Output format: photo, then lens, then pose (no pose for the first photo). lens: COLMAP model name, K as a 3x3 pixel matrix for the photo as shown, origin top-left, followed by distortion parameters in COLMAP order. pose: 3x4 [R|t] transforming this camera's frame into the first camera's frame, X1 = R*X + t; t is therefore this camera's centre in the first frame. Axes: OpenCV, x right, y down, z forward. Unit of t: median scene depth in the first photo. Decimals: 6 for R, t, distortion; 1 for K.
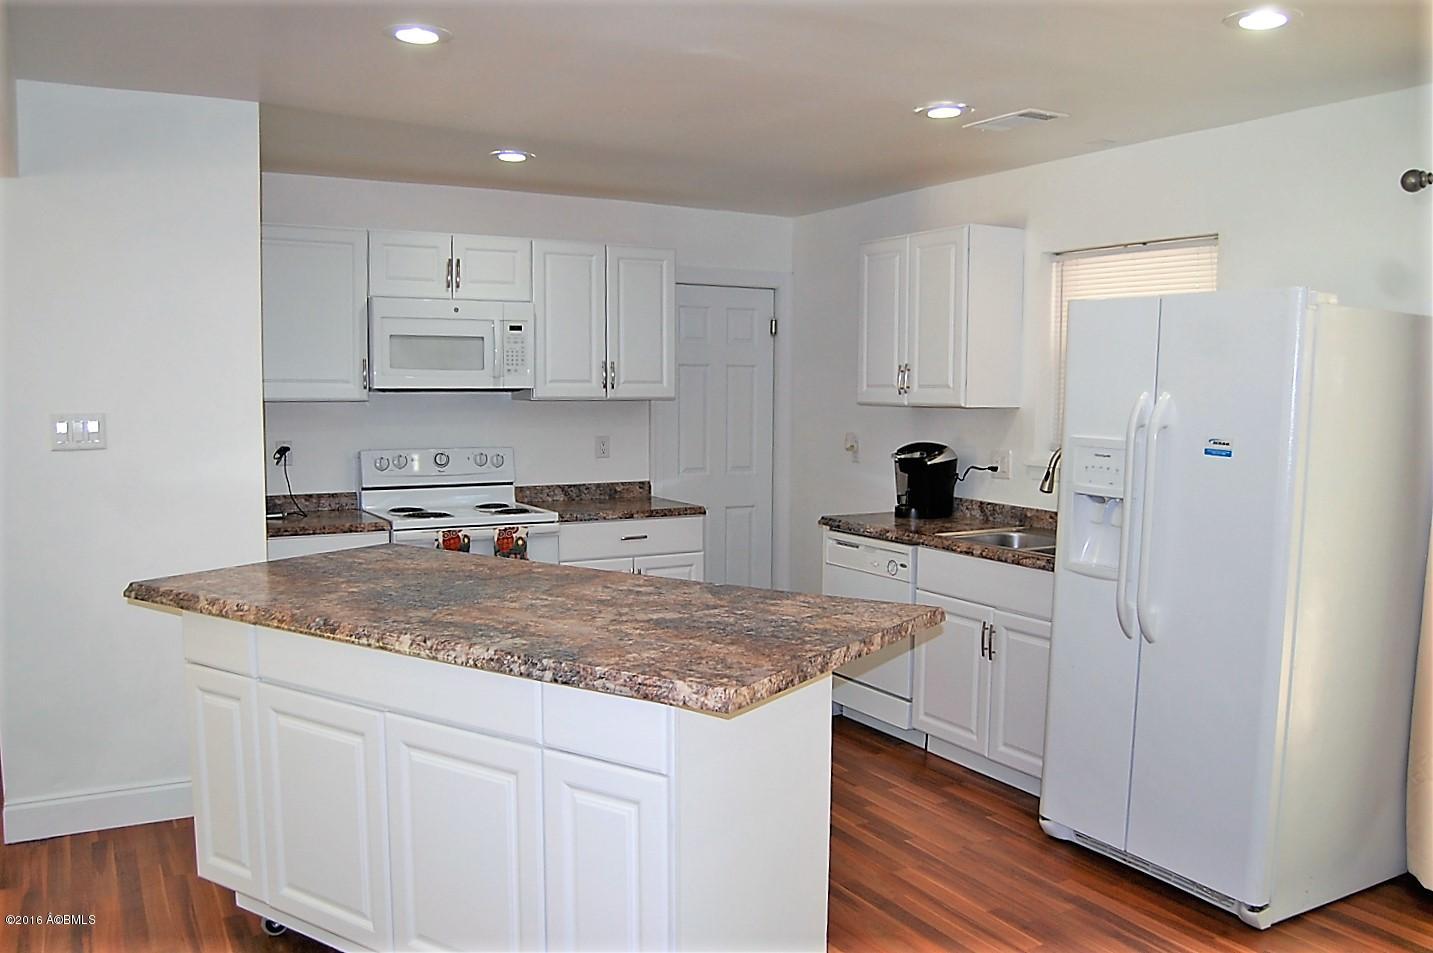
lens RADIAL K [[1175.0, 0, 719.4], [0, 1175.0, 483.1], [0, 0, 1]] dist [-0.072409, 0.010802]
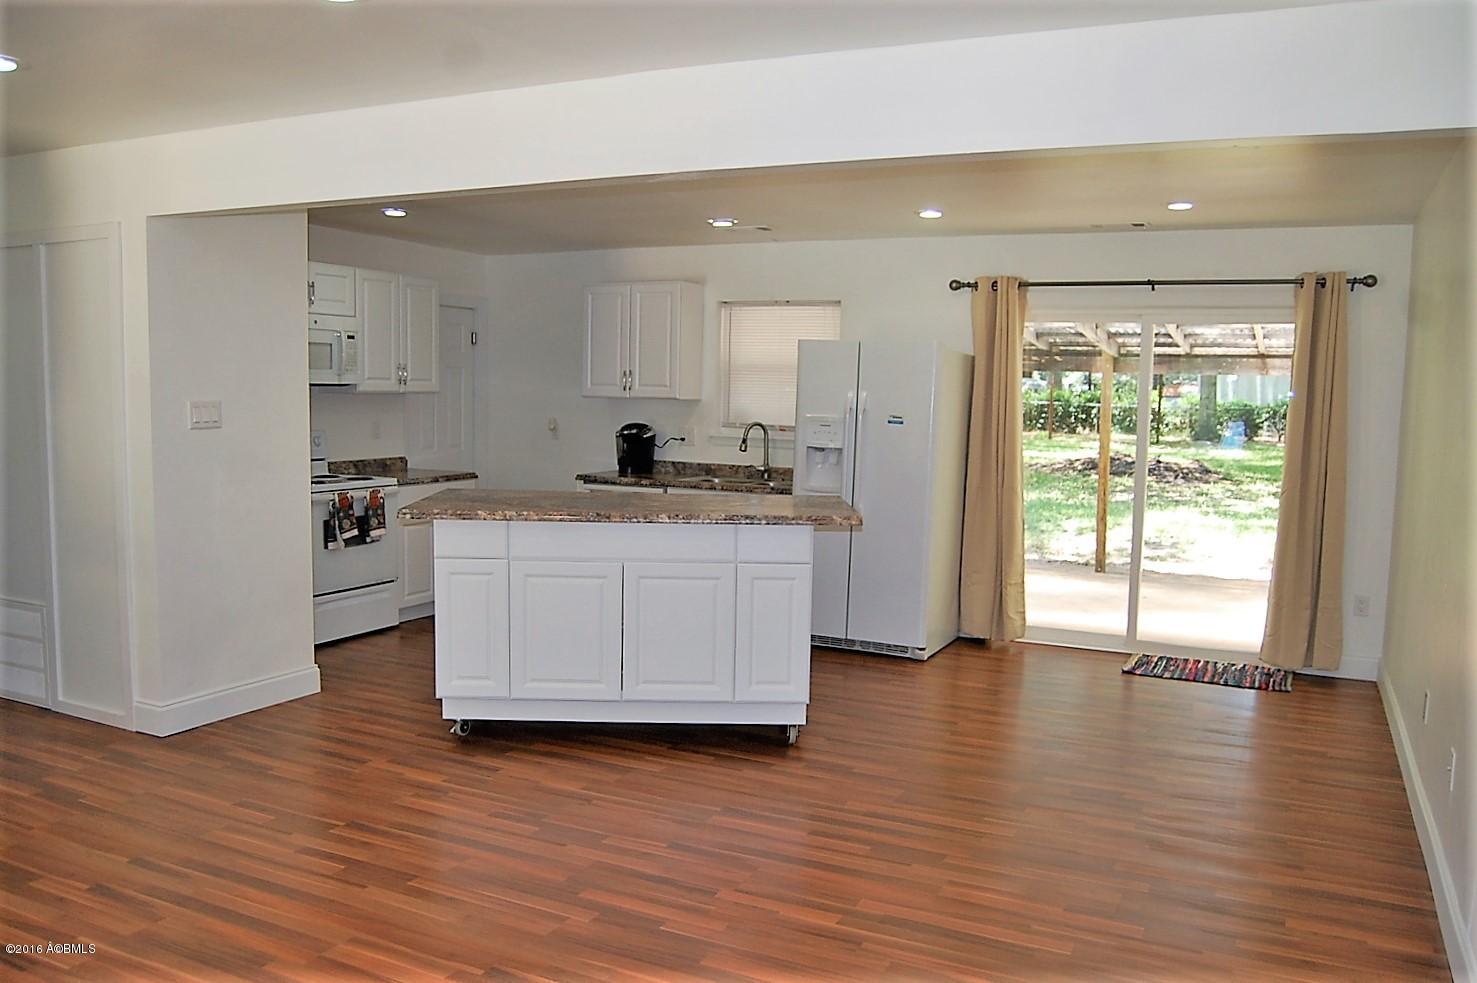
lens RADIAL K [[1183.3, 0, 731.6], [0, 1183.3, 489.1], [0, 0, 1]] dist [-0.069036, 0.001727]
pose [[0.824069, -0.038228, 0.565198, -0.580129], [0.033141, 0.999265, 0.019266, 0.024441], [-0.565520, 0.002854, 0.824730, -0.309654]]
